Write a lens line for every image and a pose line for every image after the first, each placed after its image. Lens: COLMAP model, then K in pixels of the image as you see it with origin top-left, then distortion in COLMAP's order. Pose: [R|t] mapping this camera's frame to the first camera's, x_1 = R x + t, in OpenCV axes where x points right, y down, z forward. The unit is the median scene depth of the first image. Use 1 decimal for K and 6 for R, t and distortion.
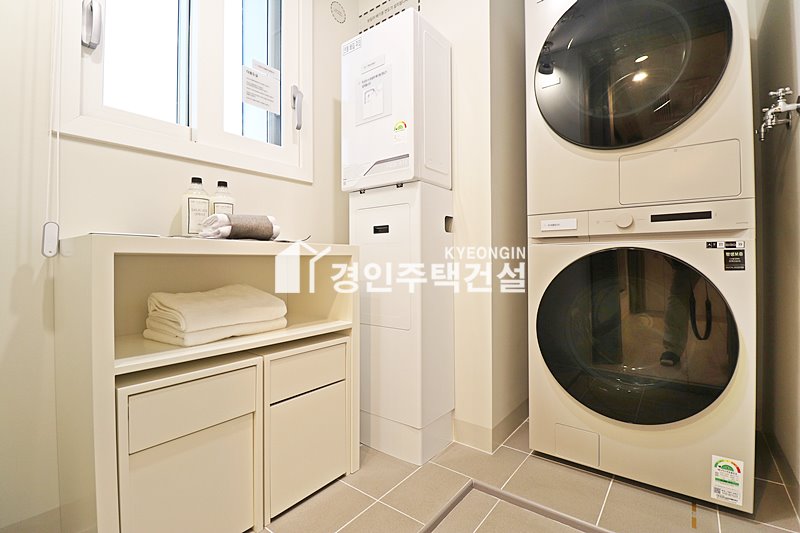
lens RADIAL K [[368.4, 0, 401.0], [0, 368.4, 259.6], [0, 0, 1]] dist [-0.023116, -0.000635]
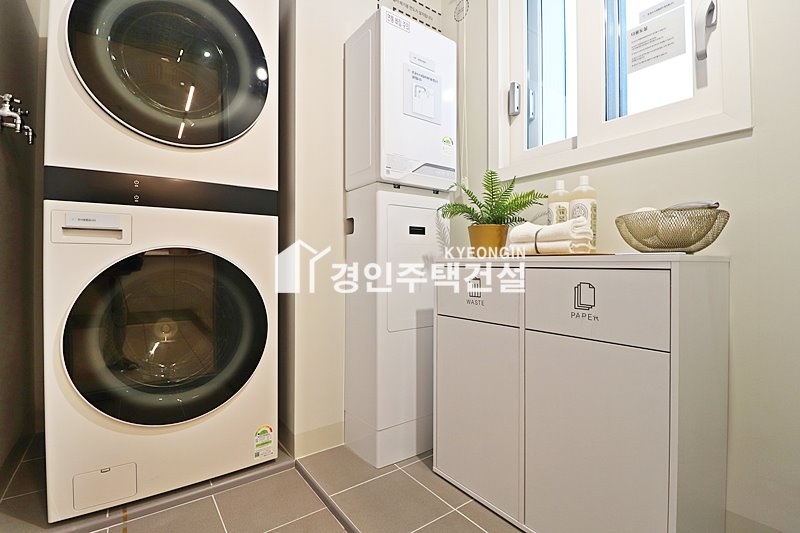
lens RADIAL K [[368.4, 0, 402.3], [0, 368.4, 268.0], [0, 0, 1]] dist [-0.023116, -0.000635]
pose [[0.277139, -0.002207, 0.960827, -1.022737], [-0.006571, 0.999970, 0.004193, 0.014823], [-0.960807, -0.007475, 0.277116, 0.765676]]
